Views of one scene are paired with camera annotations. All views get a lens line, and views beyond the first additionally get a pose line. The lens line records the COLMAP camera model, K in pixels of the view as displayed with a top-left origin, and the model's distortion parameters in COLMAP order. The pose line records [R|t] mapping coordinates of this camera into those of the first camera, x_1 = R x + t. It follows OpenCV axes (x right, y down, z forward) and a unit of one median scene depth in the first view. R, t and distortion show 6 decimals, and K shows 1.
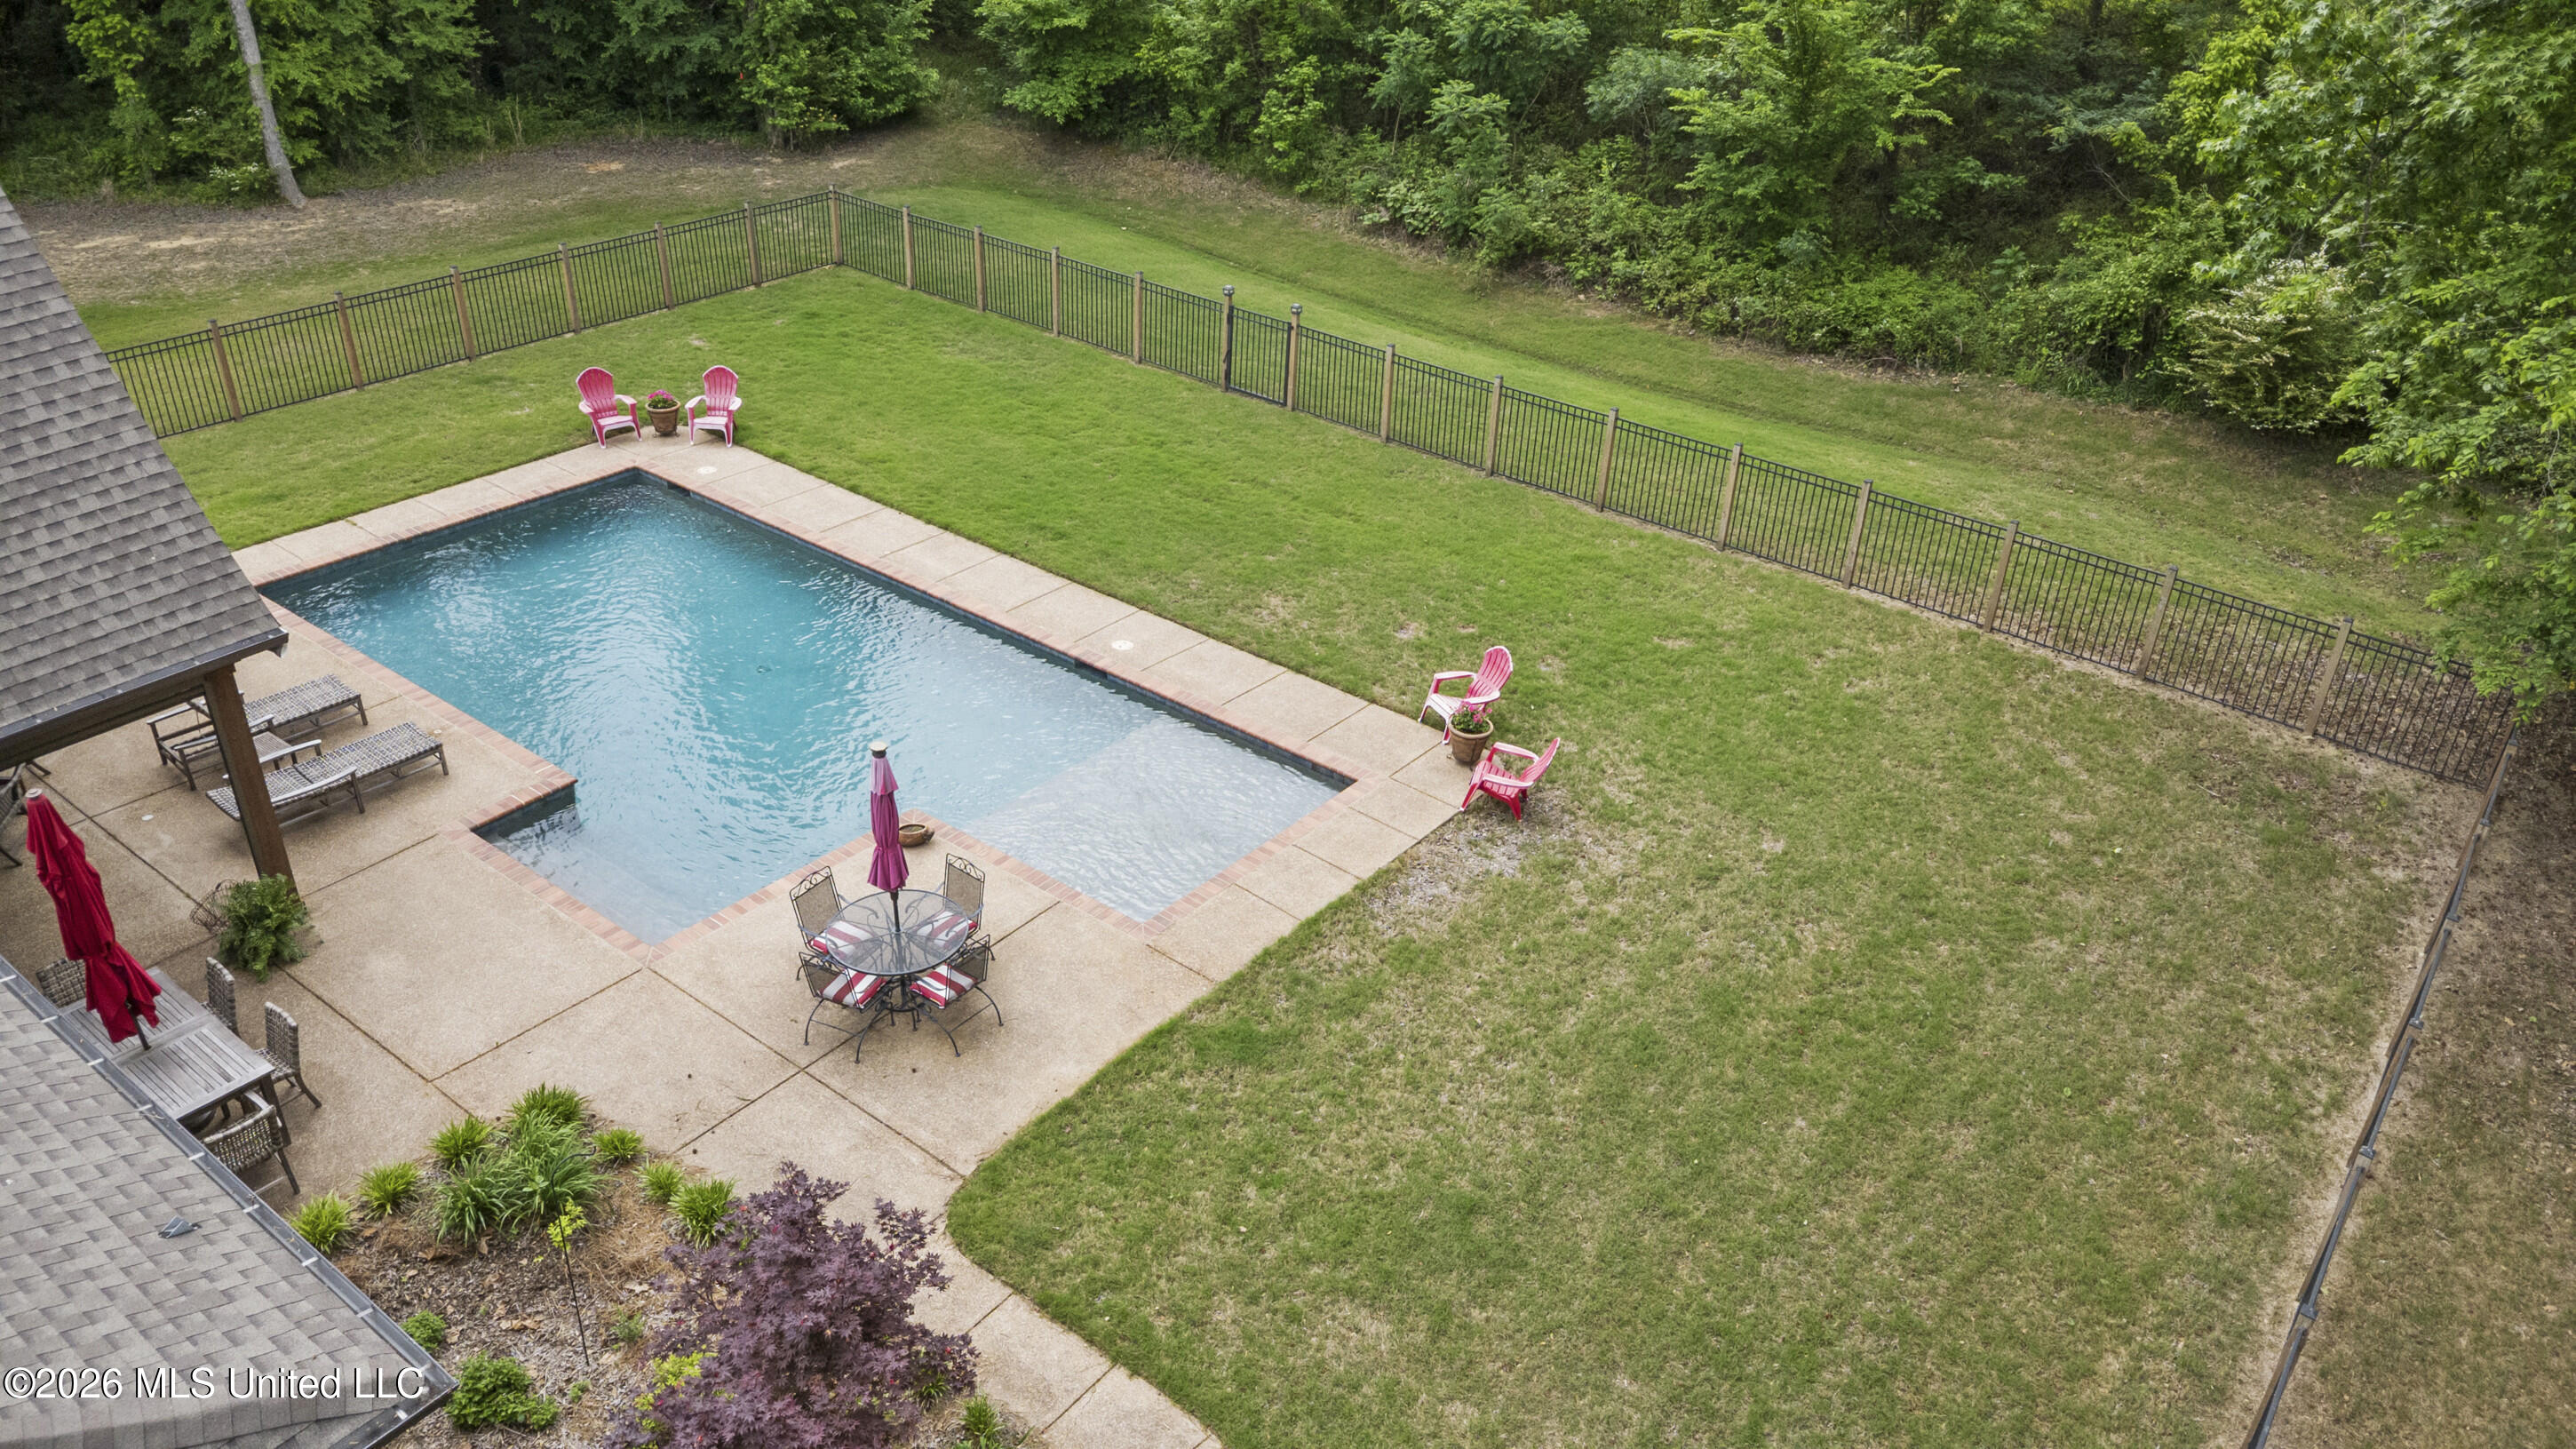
lens RADIAL K [[1828.0, 0, 1294.1], [0, 1828.0, 725.0], [0, 0, 1]] dist [0.006223, -0.001892]
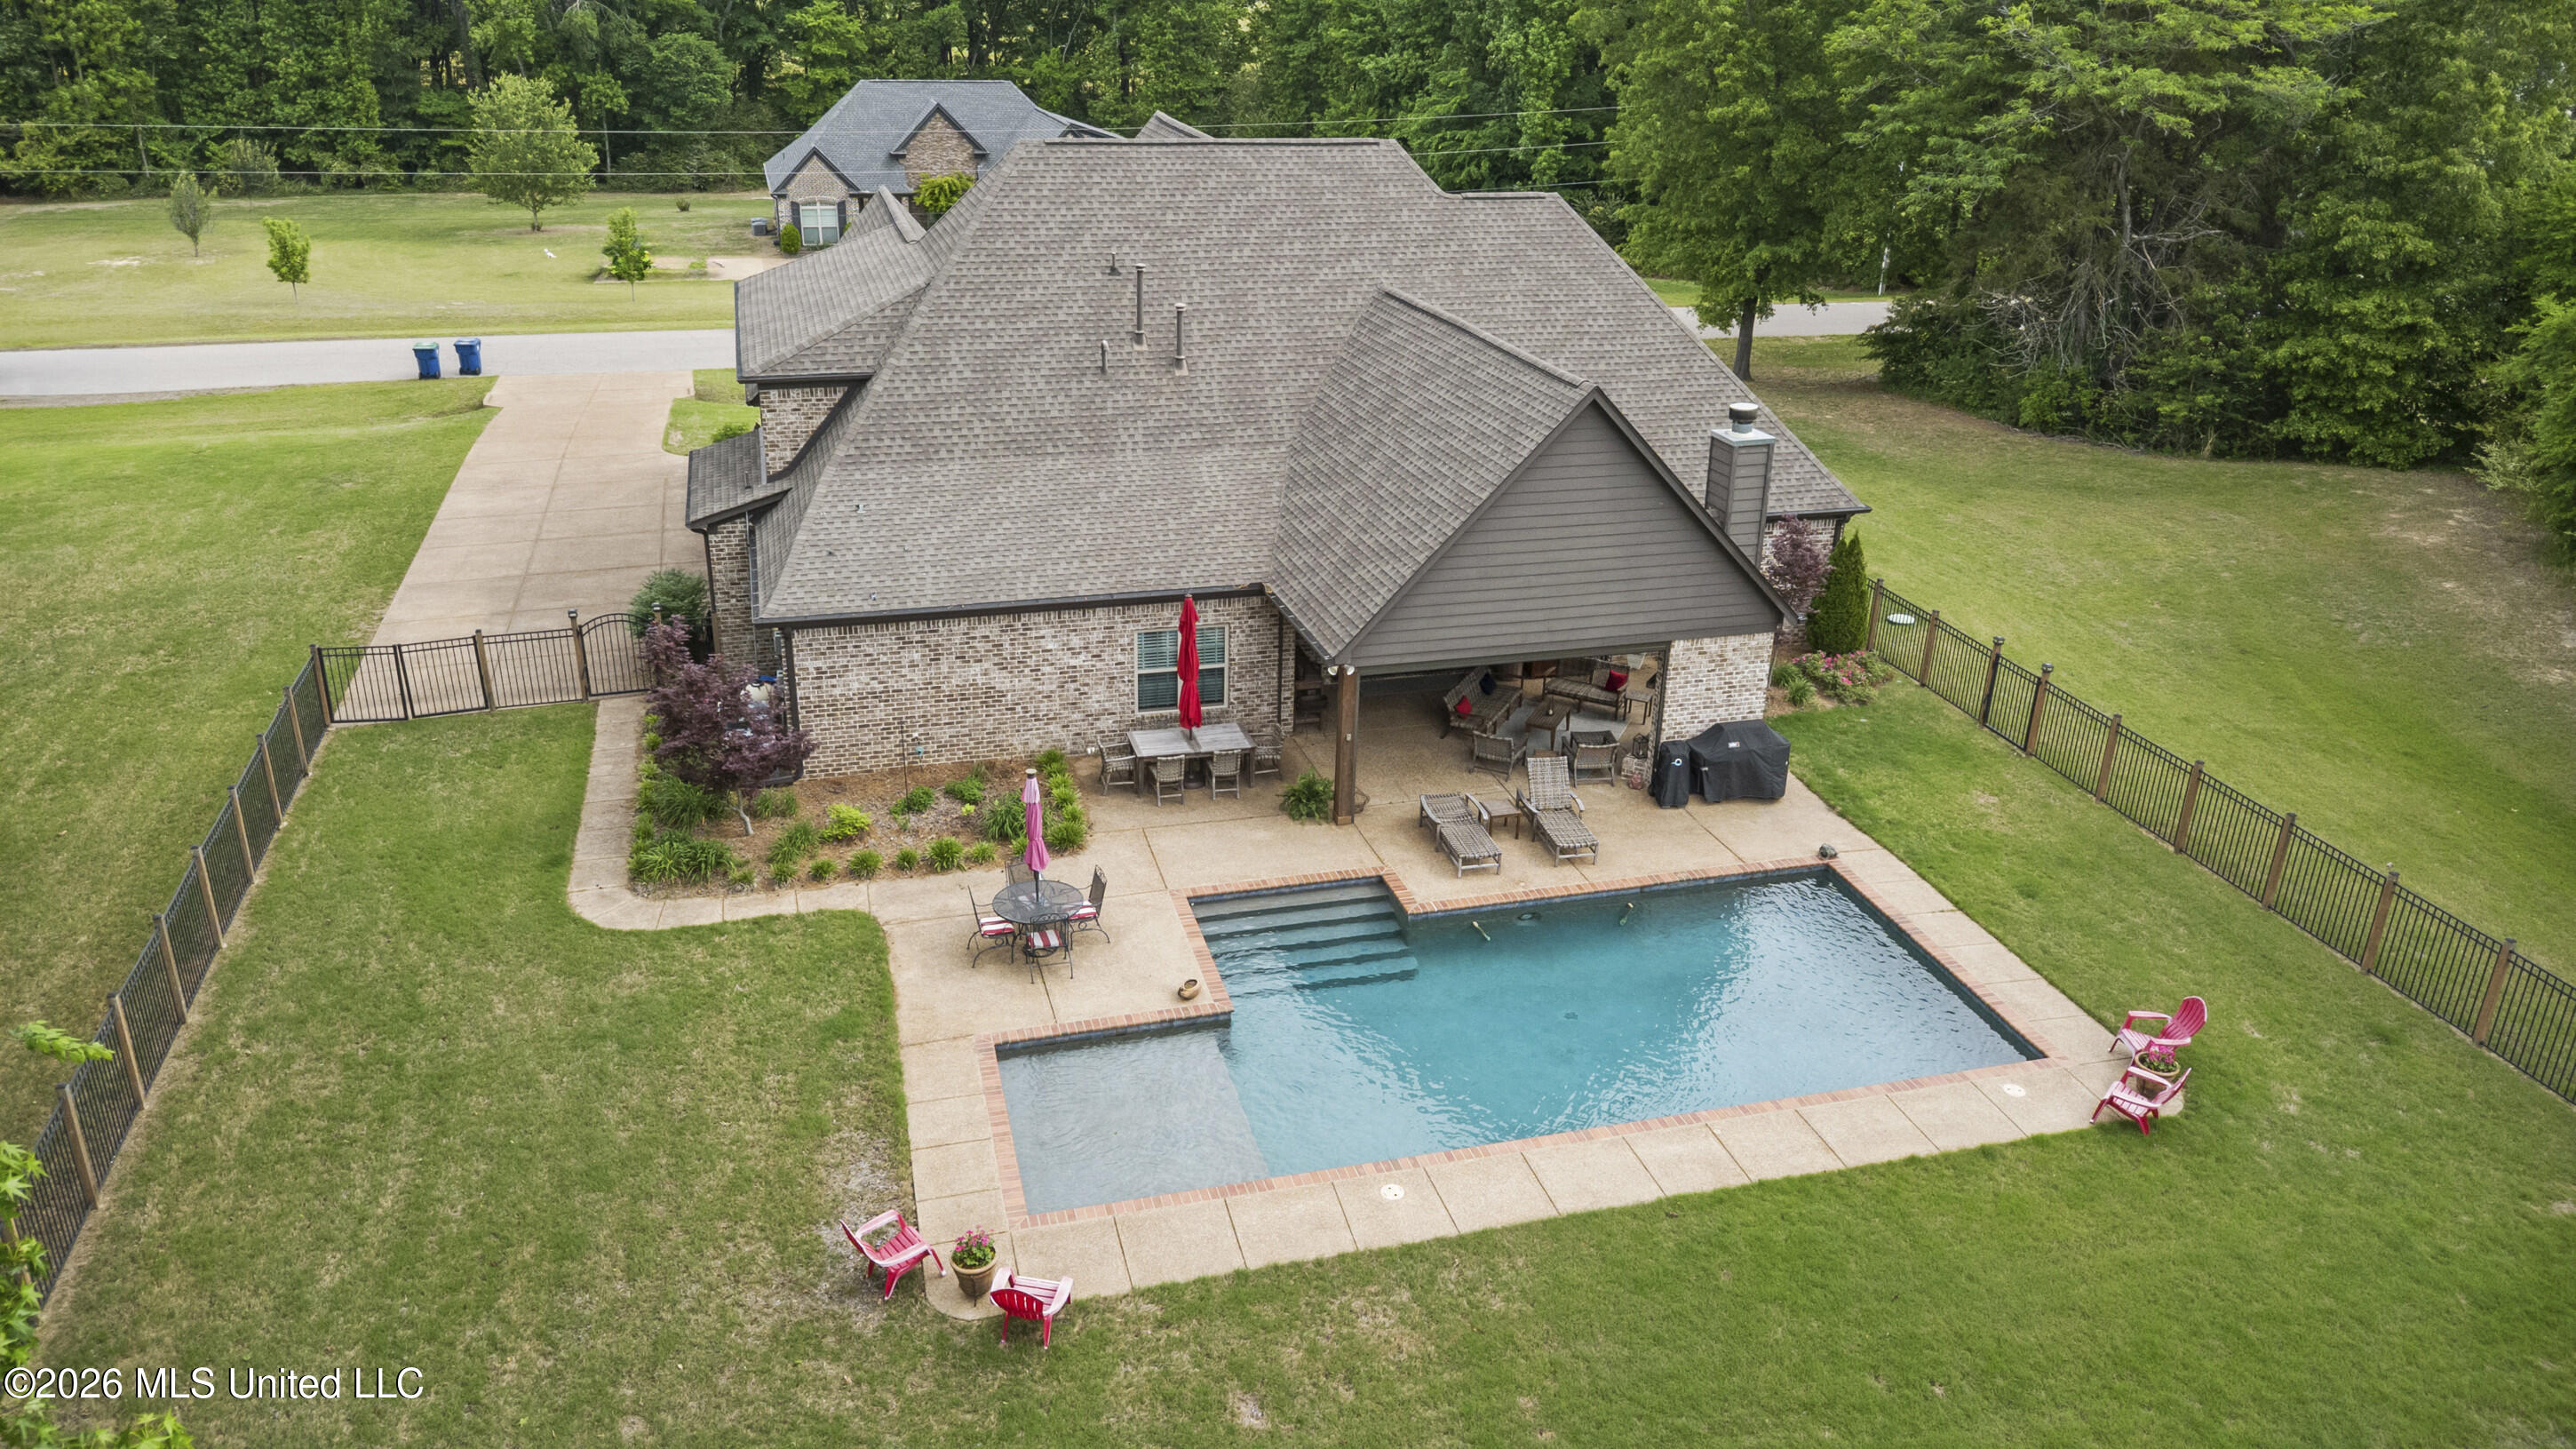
lens RADIAL K [[1828.0, 0, 1294.1], [0, 1828.0, 725.0], [0, 0, 1]] dist [0.006223, -0.001892]
pose [[-0.593725, 0.262050, -0.760802, 0.597097], [-0.450255, 0.675422, 0.584017, -0.746271], [0.666904, 0.689301, -0.283026, 1.119863]]
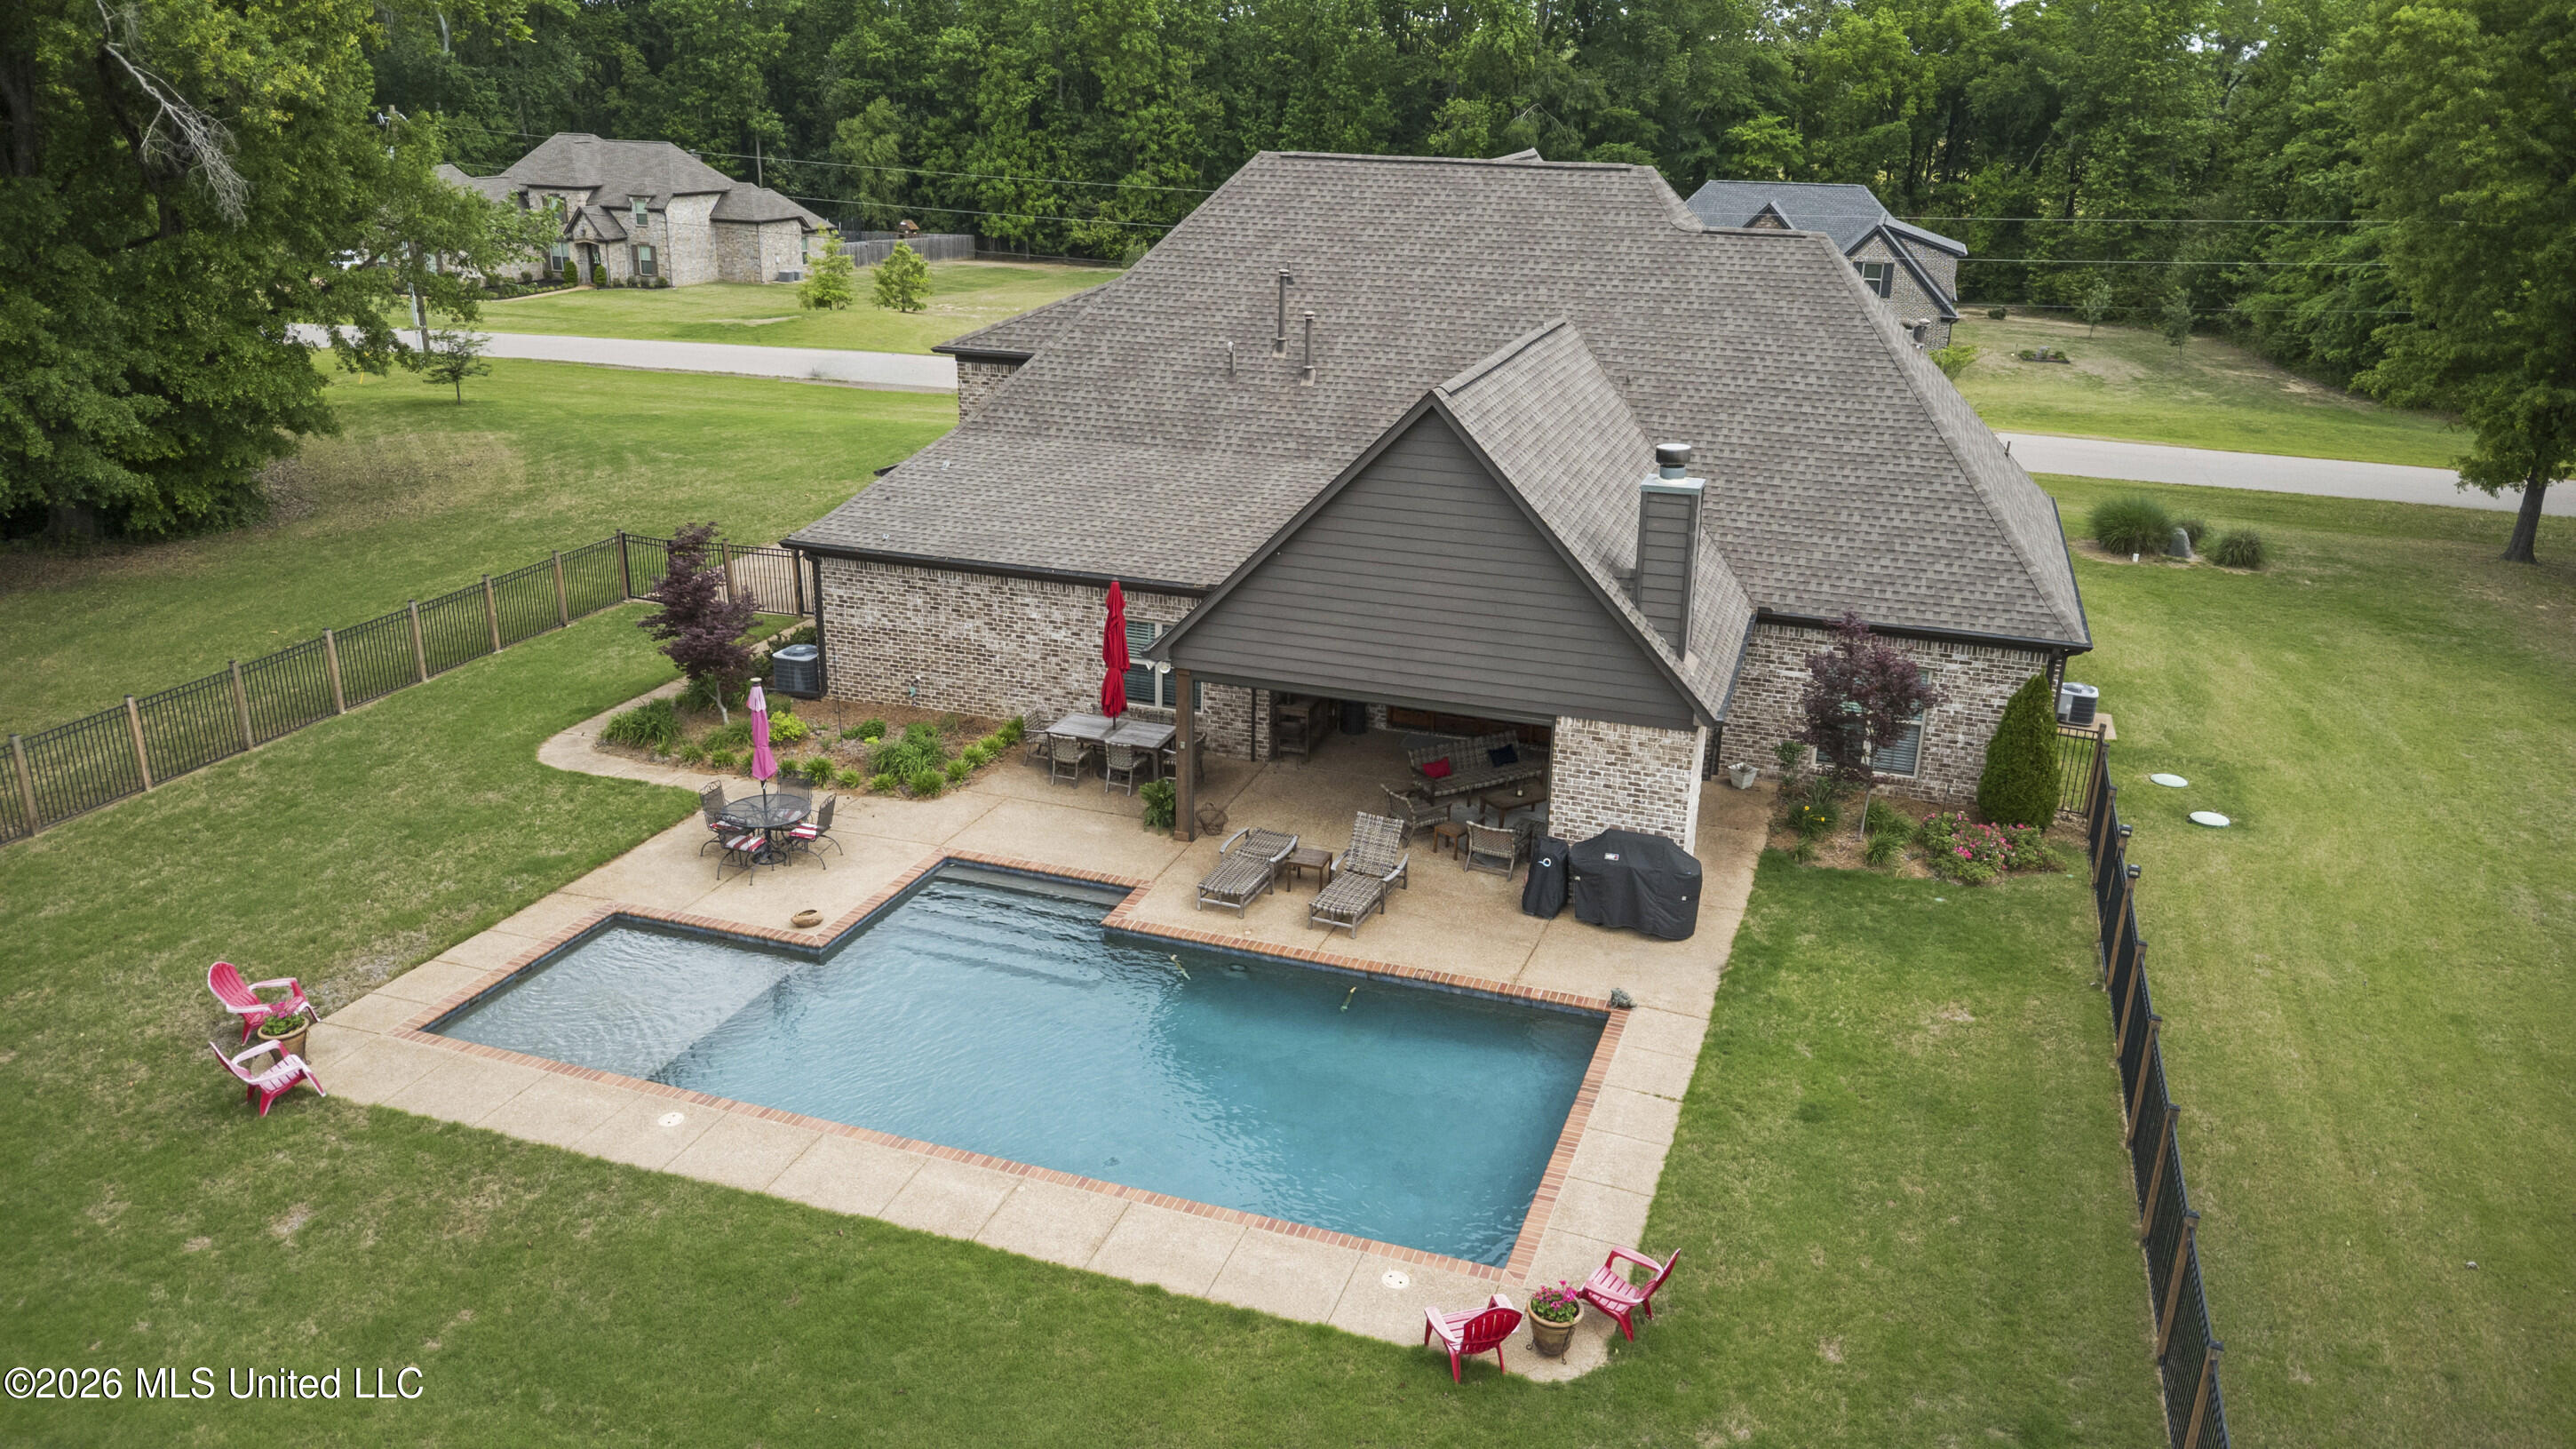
lens RADIAL K [[1828.0, 0, 1294.1], [0, 1828.0, 725.0], [0, 0, 1]] dist [0.006223, -0.001892]
pose [[-0.944937, 0.049352, -0.323511, -0.104871], [-0.215866, 0.648997, 0.729523, -0.912527], [0.245961, 0.759188, -0.602608, 1.532095]]
